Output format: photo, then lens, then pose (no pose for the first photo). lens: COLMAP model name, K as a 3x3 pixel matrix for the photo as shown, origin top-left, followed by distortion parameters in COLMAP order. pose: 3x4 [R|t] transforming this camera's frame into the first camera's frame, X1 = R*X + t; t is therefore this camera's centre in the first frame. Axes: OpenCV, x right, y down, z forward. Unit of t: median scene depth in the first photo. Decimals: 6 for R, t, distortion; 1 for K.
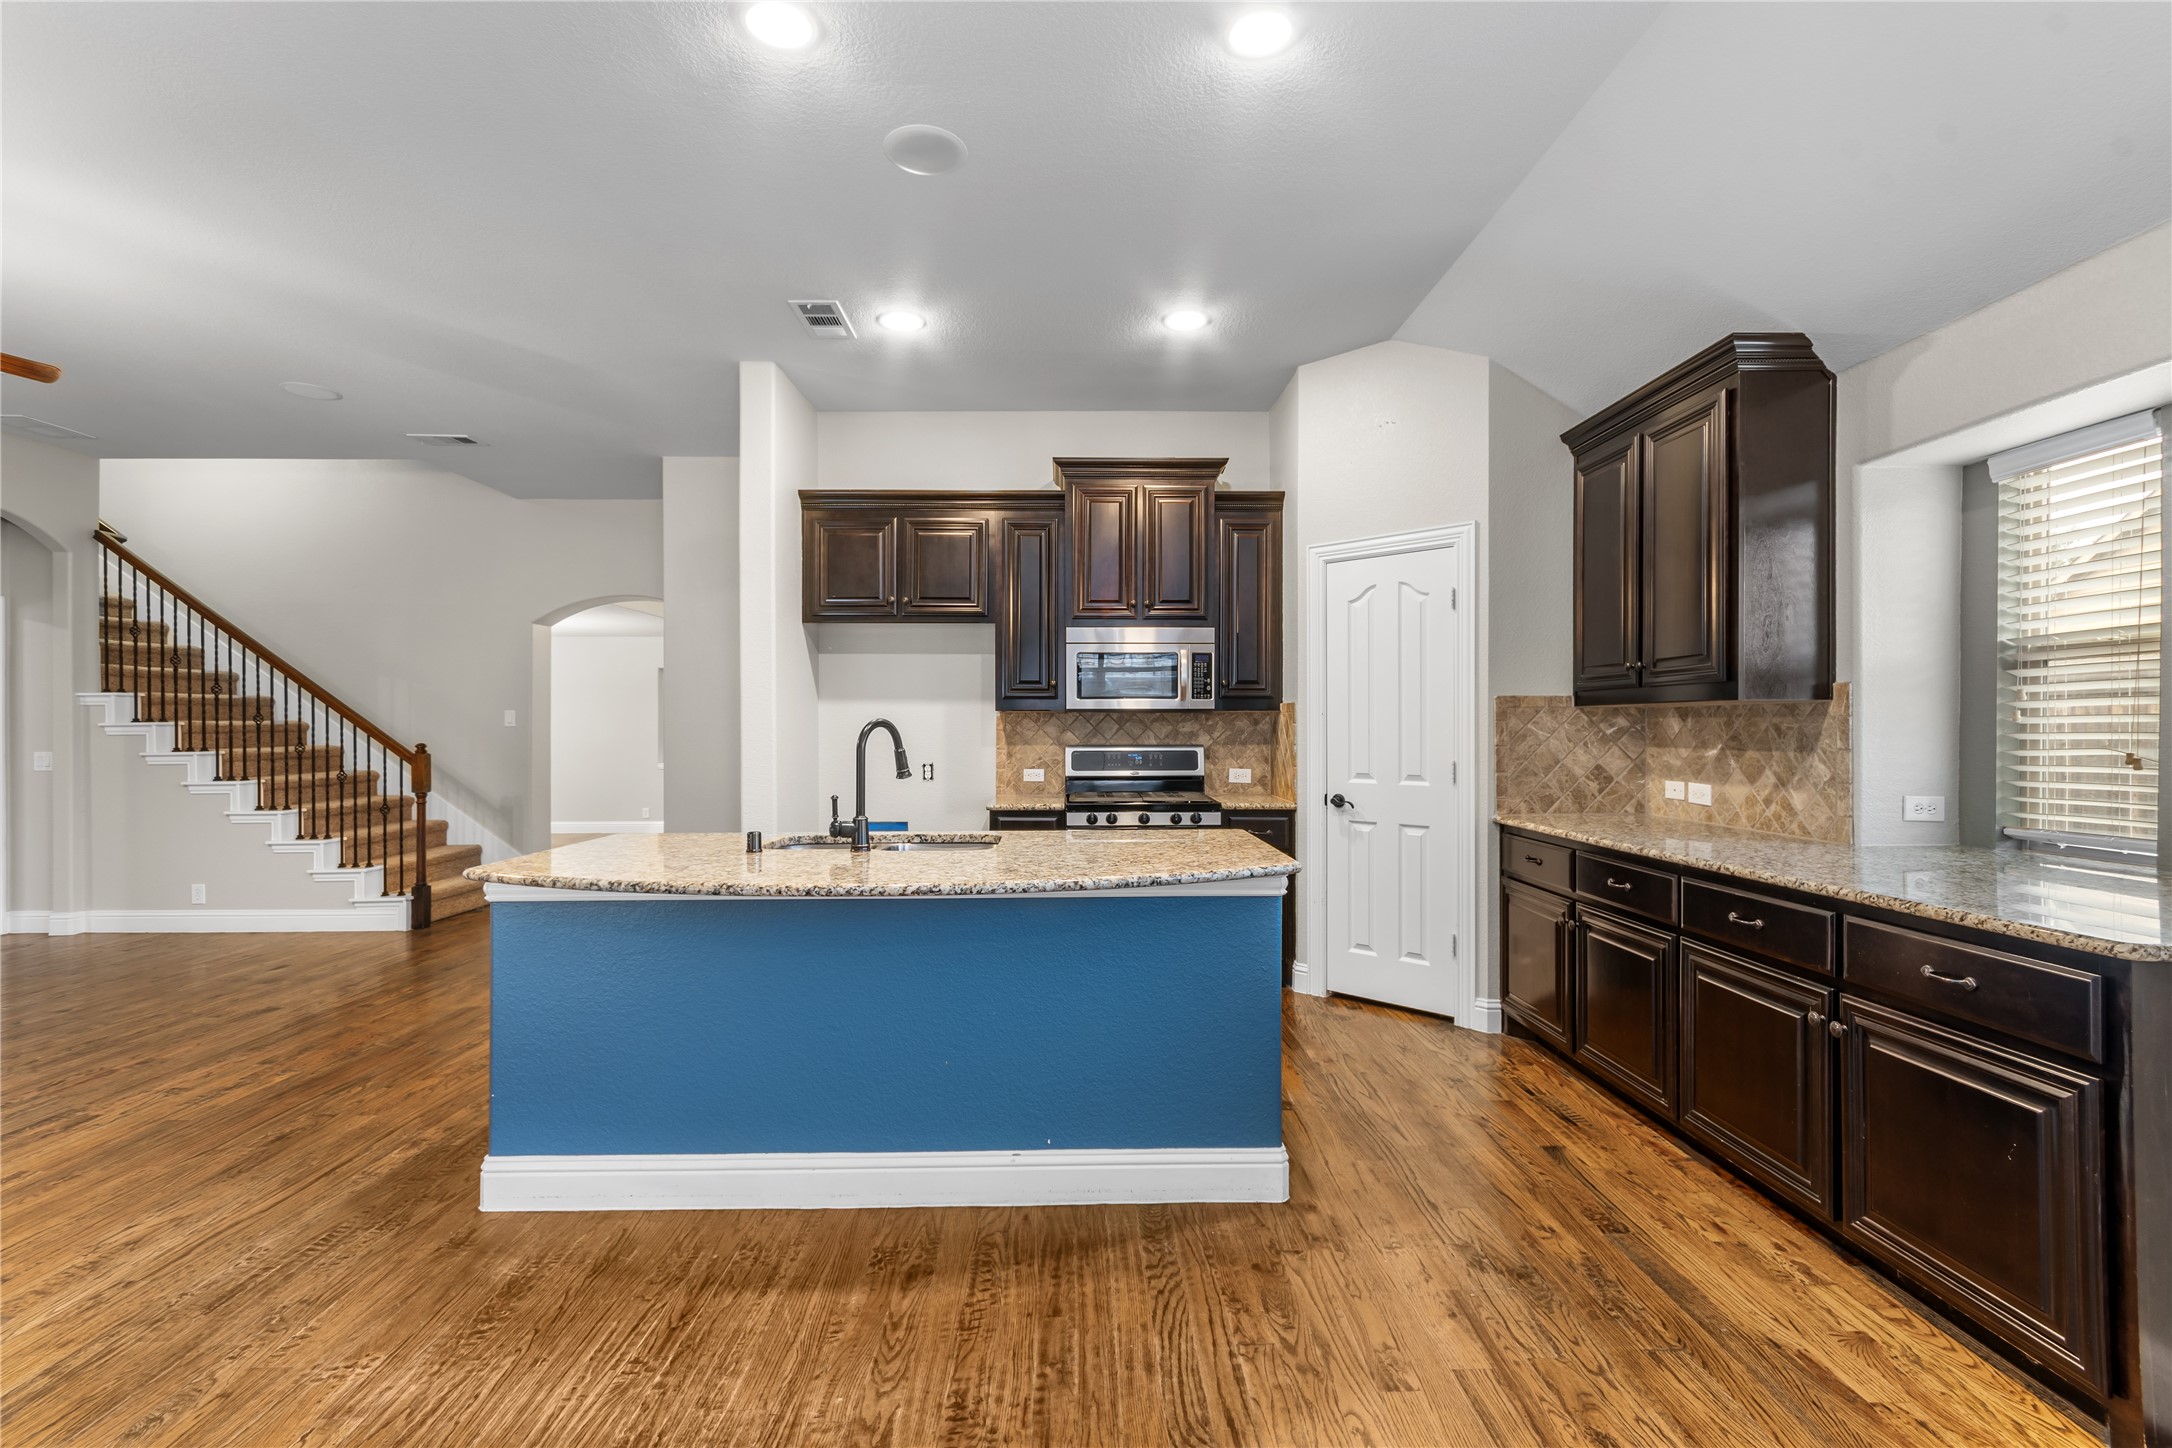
lens RADIAL K [[961.0, 0, 1084.1], [0, 961.0, 718.8], [0, 0, 1]] dist [0.001040, 0.001410]
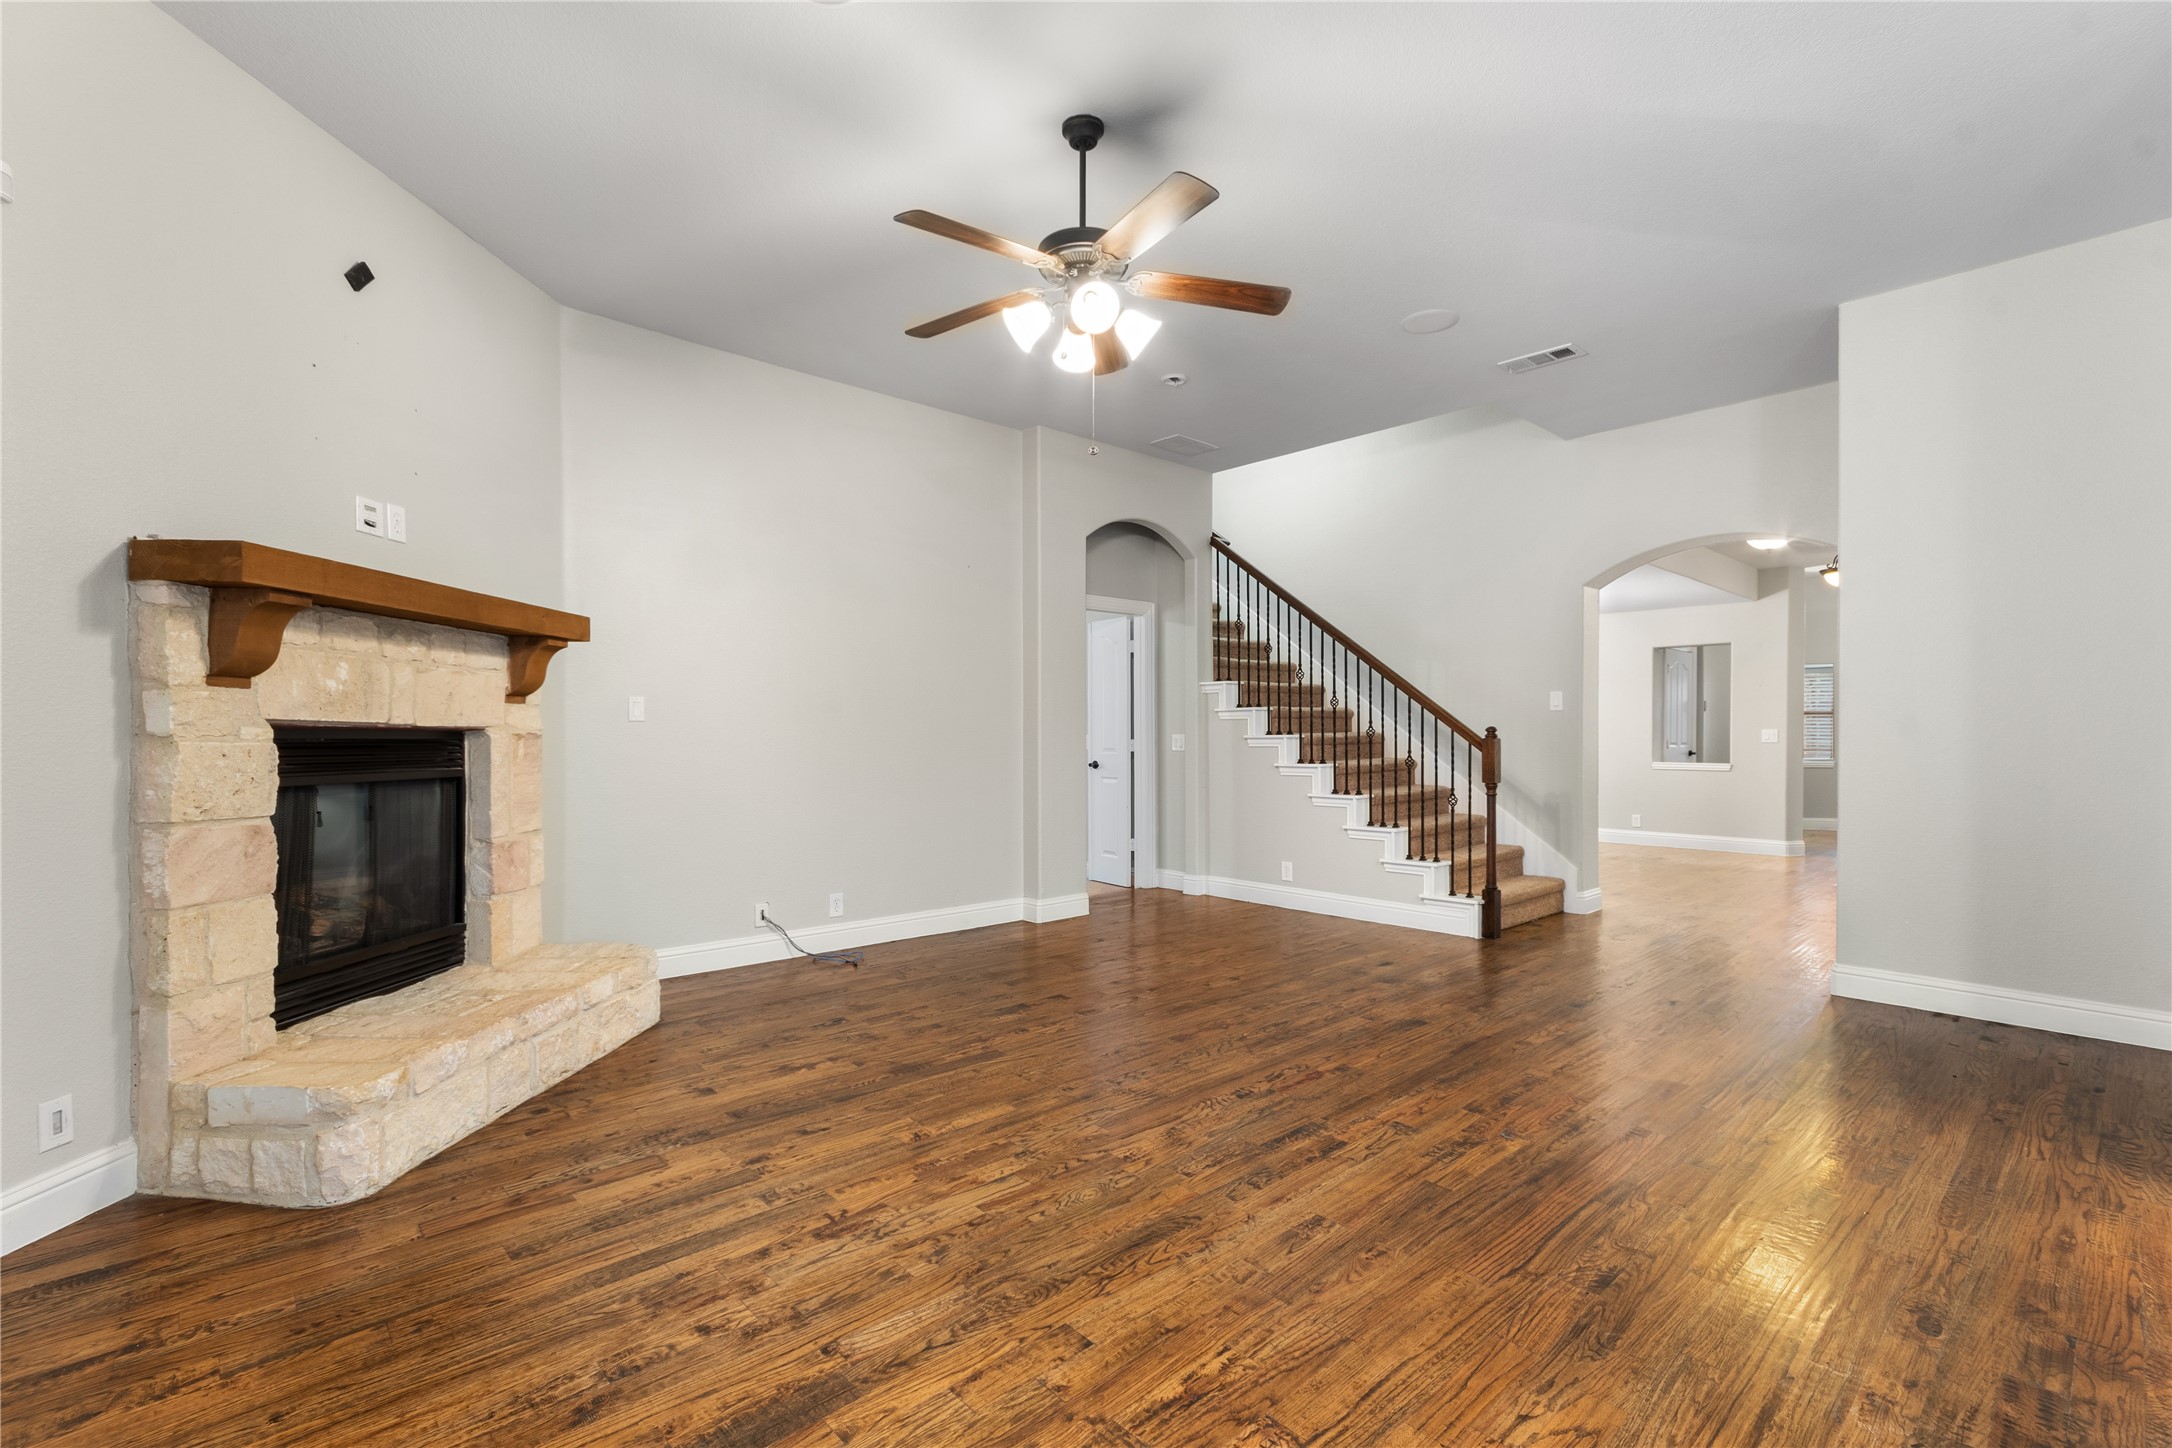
lens RADIAL K [[961.0, 0, 1088.0], [0, 961.0, 734.6], [0, 0, 1]] dist [0.001040, 0.001410]
pose [[0.667767, 0.002983, -0.744365, -0.287686], [0.006163, 0.999936, 0.009536, 0.022608], [0.744345, -0.010956, 0.667705, 0.143204]]
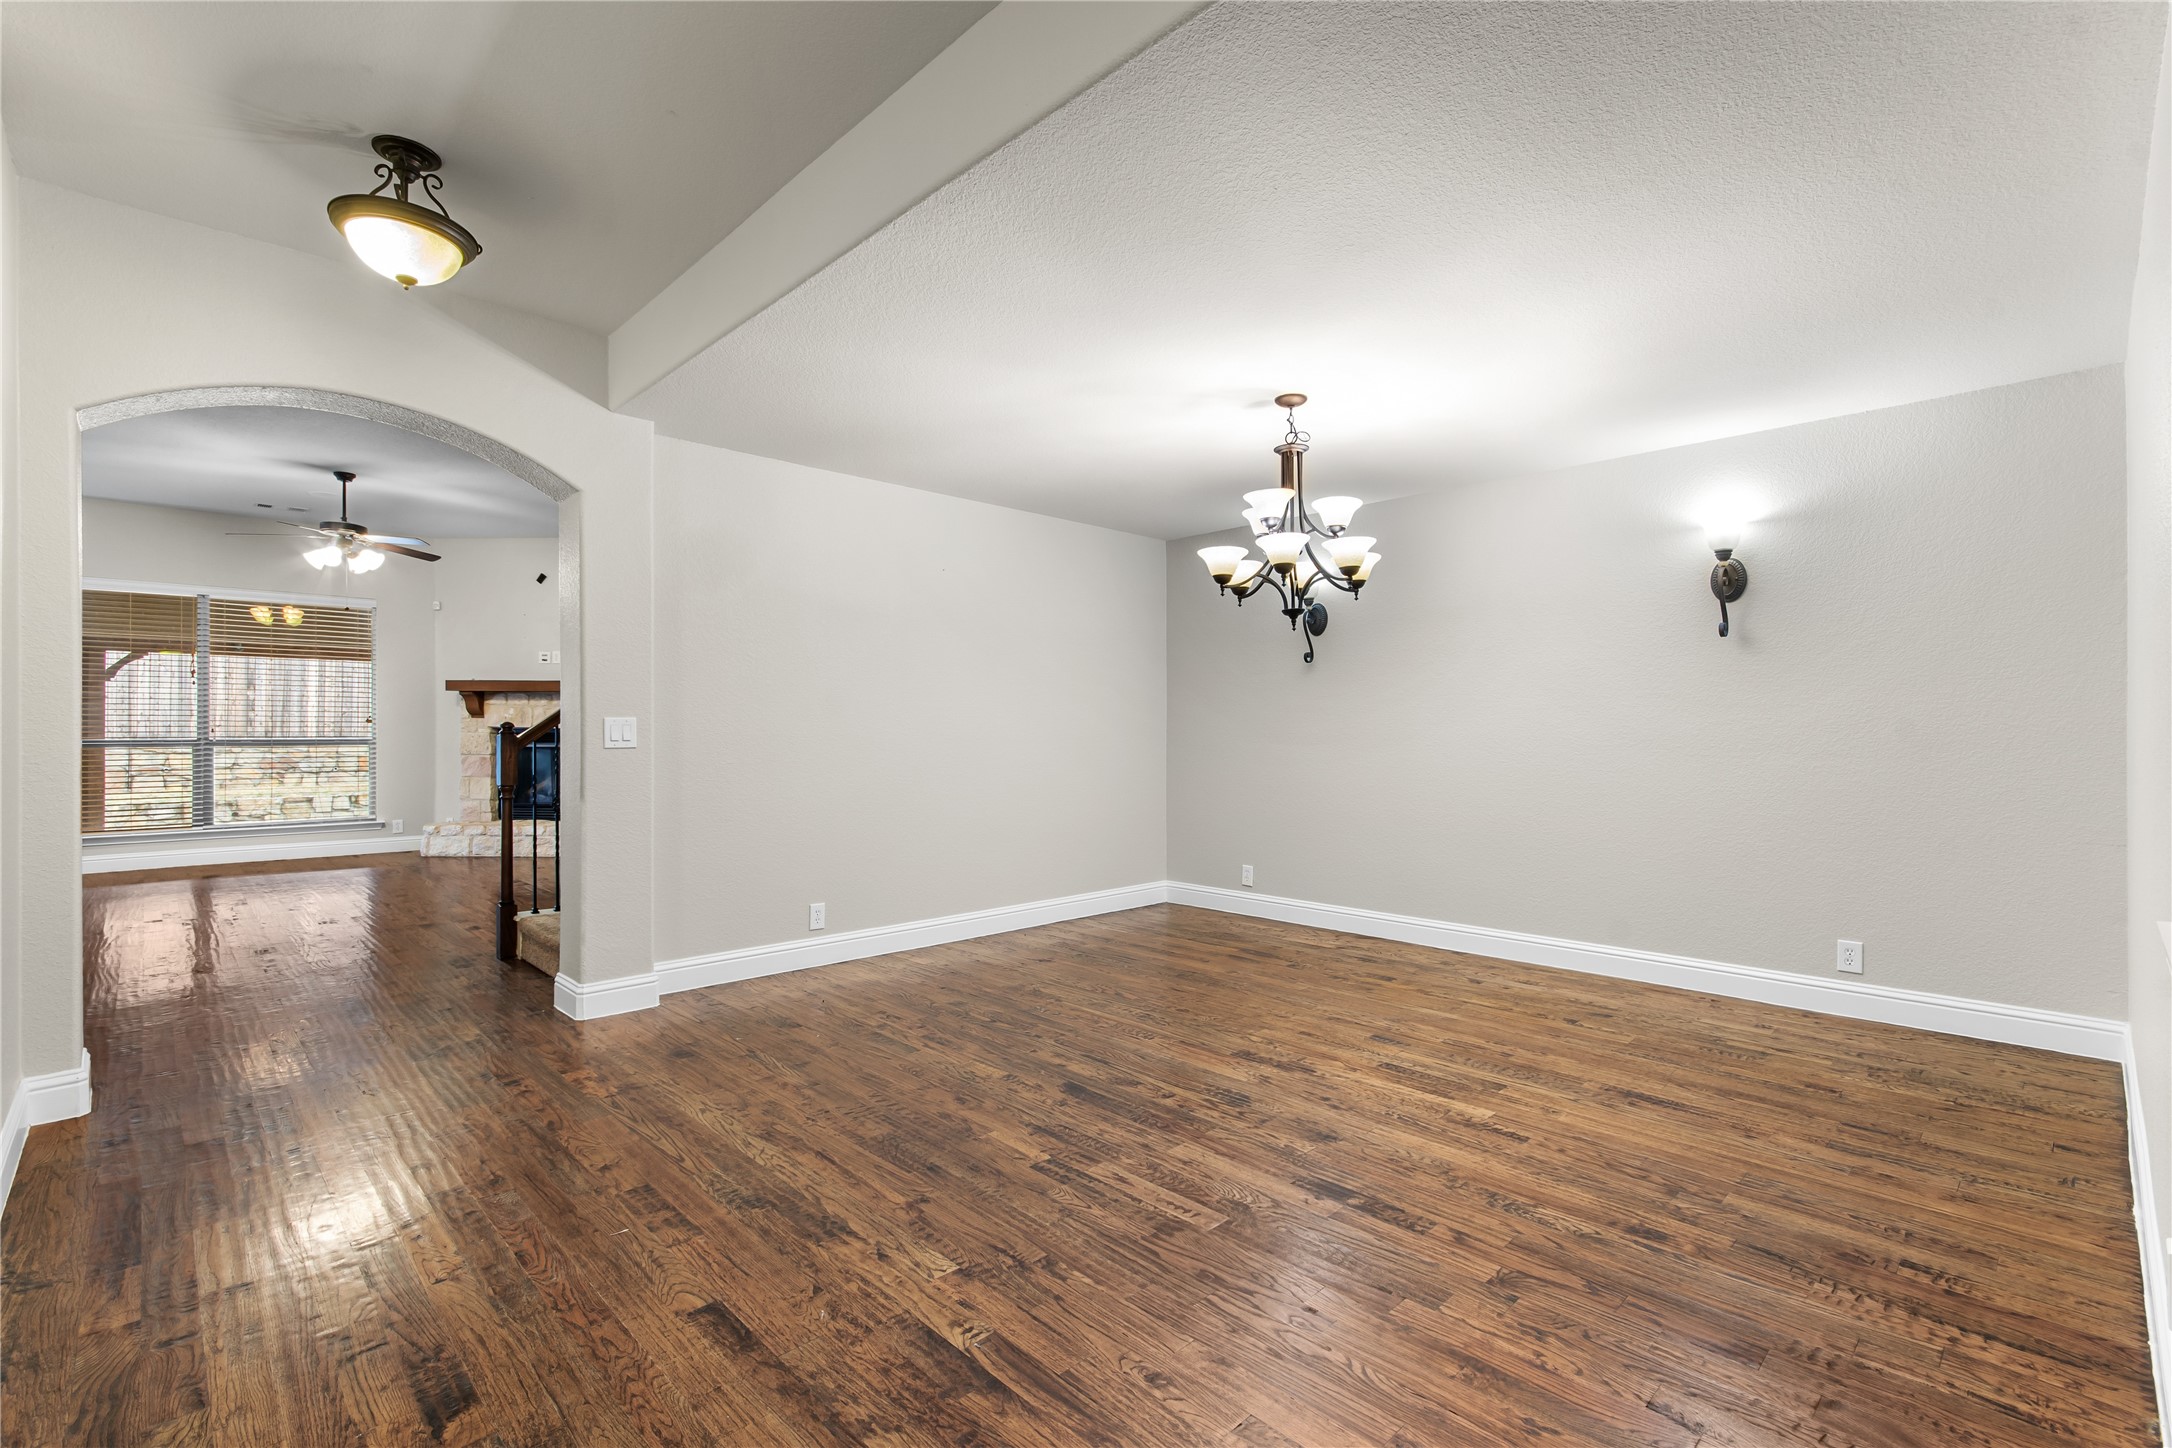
lens RADIAL K [[961.0, 0, 1081.1], [0, 961.0, 720.9], [0, 0, 1]] dist [0.001040, 0.001410]
pose [[-0.731095, -0.003495, -0.682267, -0.510708], [0.010502, 0.999811, -0.016376, 0.043173], [0.682195, -0.019137, -0.730920, 1.913361]]
